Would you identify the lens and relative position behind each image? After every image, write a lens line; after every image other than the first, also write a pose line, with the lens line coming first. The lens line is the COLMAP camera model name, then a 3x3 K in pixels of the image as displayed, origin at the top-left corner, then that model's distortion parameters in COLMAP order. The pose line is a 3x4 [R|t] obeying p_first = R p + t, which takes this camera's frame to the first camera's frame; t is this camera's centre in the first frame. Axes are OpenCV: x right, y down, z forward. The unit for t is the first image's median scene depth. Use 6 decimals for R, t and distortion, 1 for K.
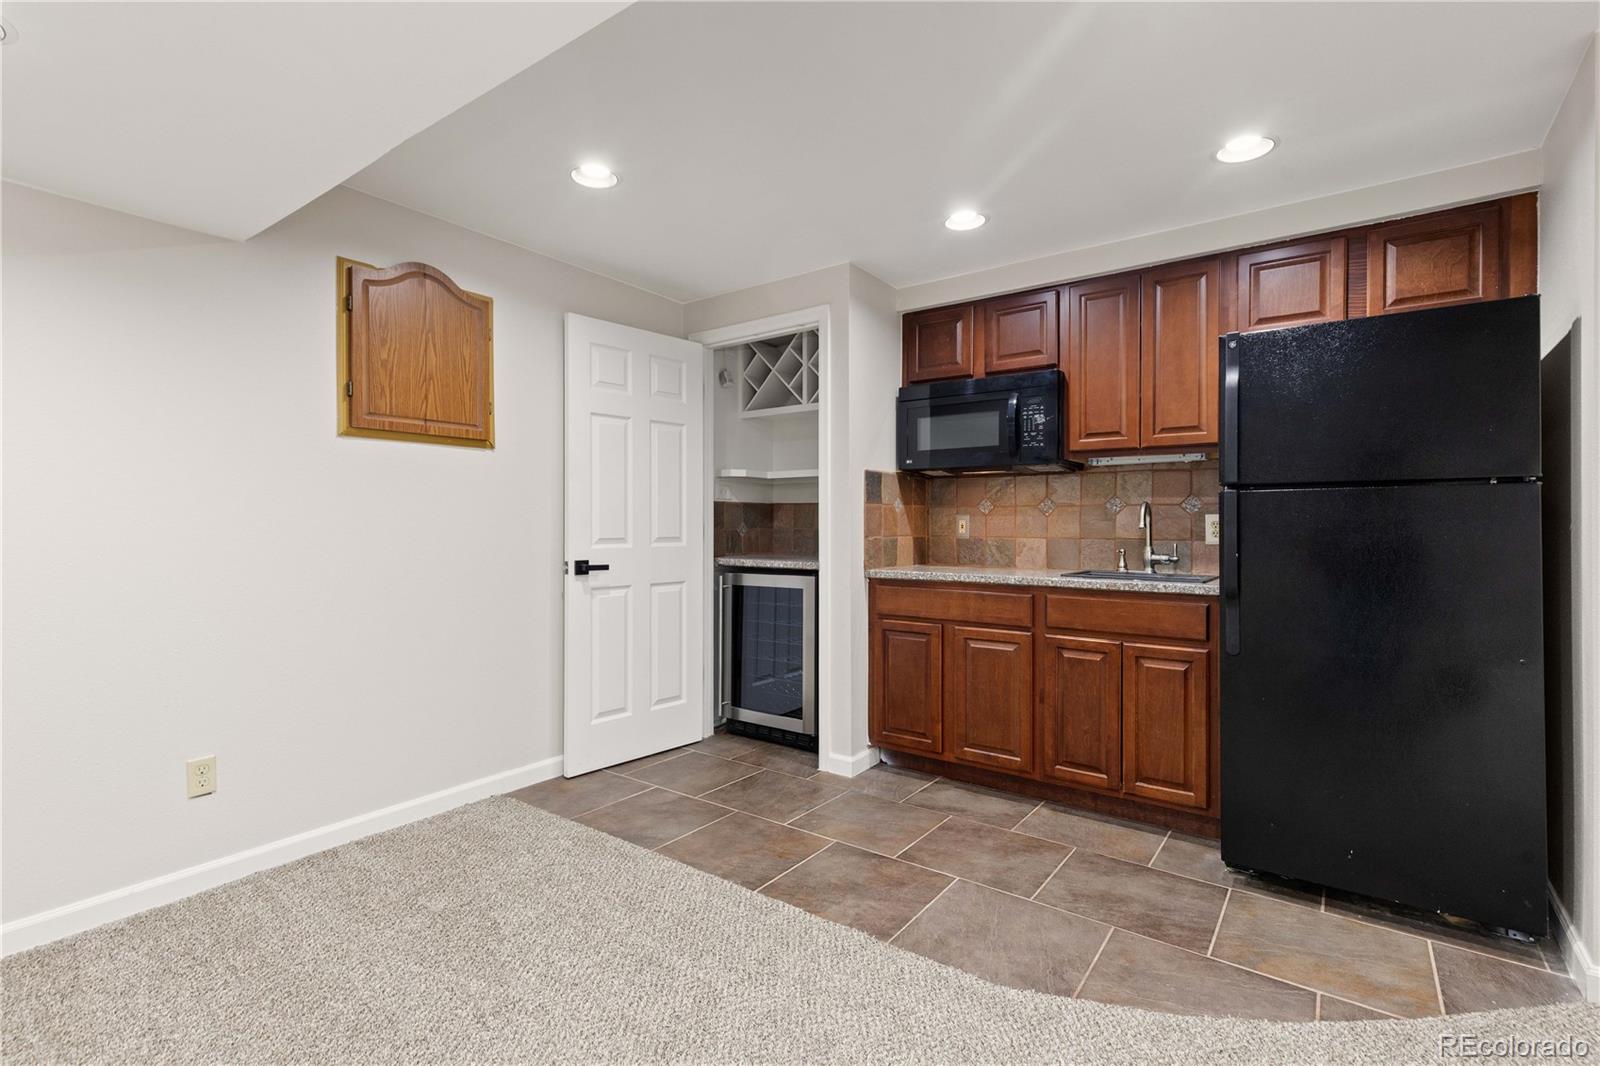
lens RADIAL K [[726.8, 0, 793.8], [0, 726.8, 527.3], [0, 0, 1]] dist [0.009714, -0.004504]
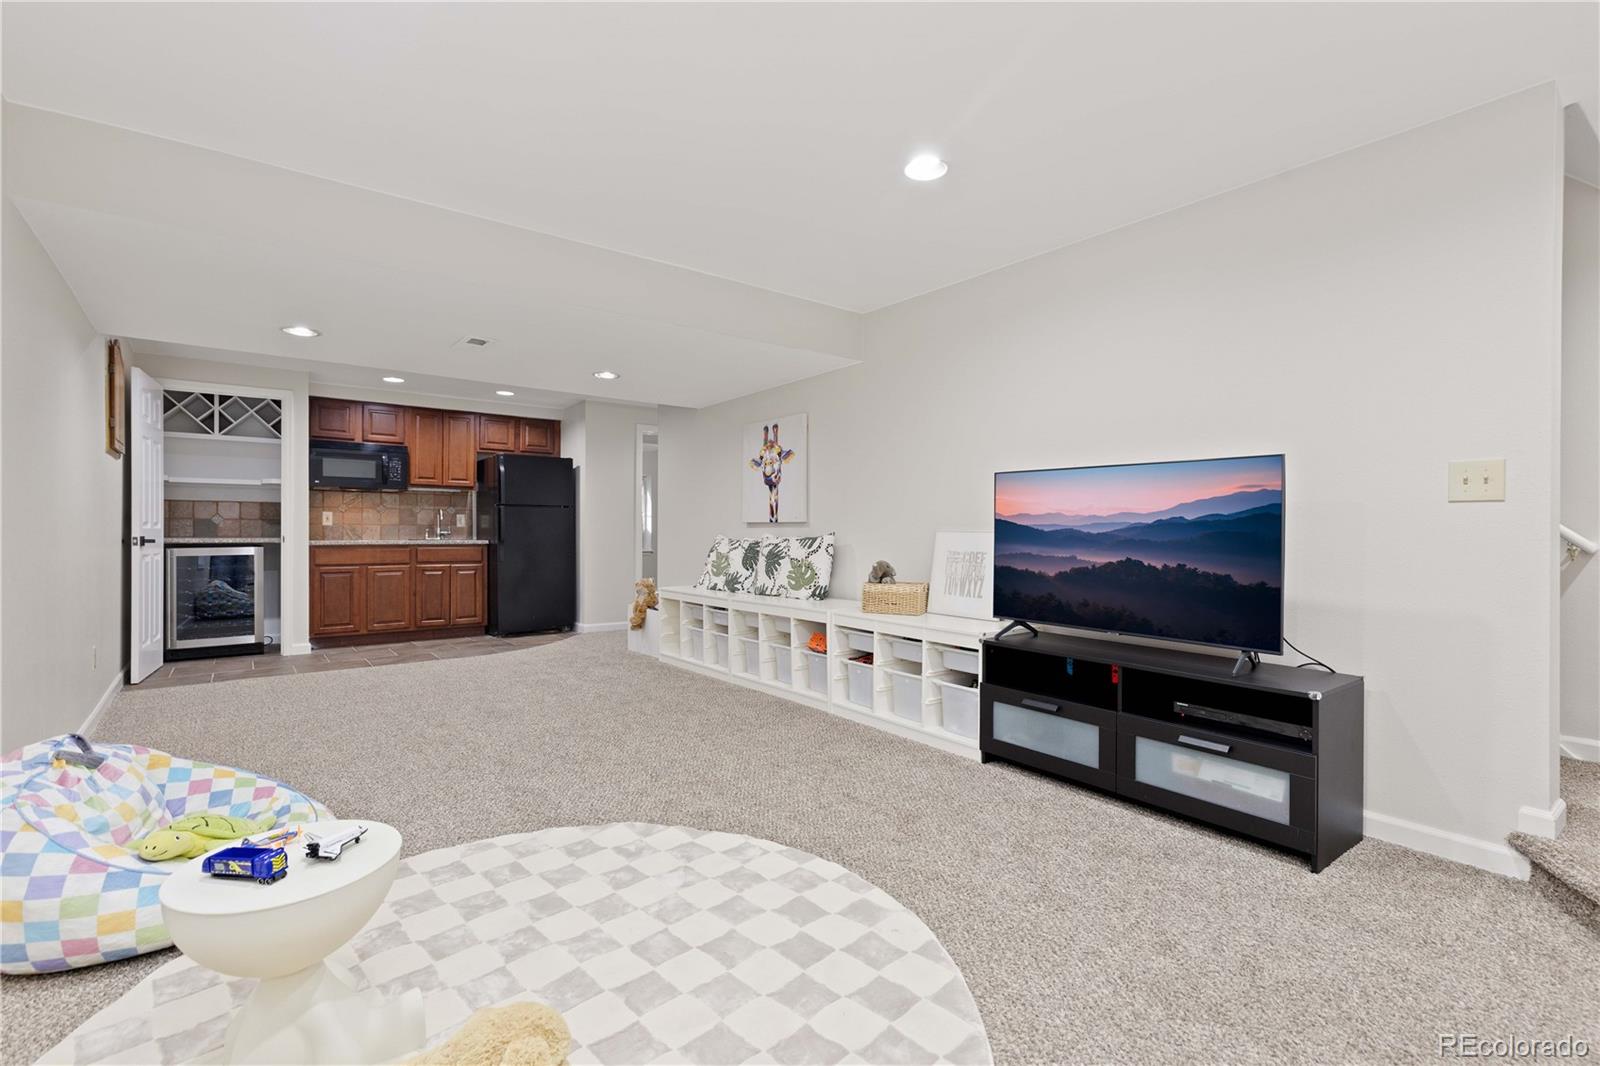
lens RADIAL K [[726.8, 0, 793.8], [0, 726.8, 527.3], [0, 0, 1]] dist [0.009714, -0.004504]
pose [[0.270411, 0.004066, 0.962736, -1.347233], [-0.002292, 0.999991, -0.003580, 0.029190], [-0.962742, -0.001239, 0.270418, -0.663575]]
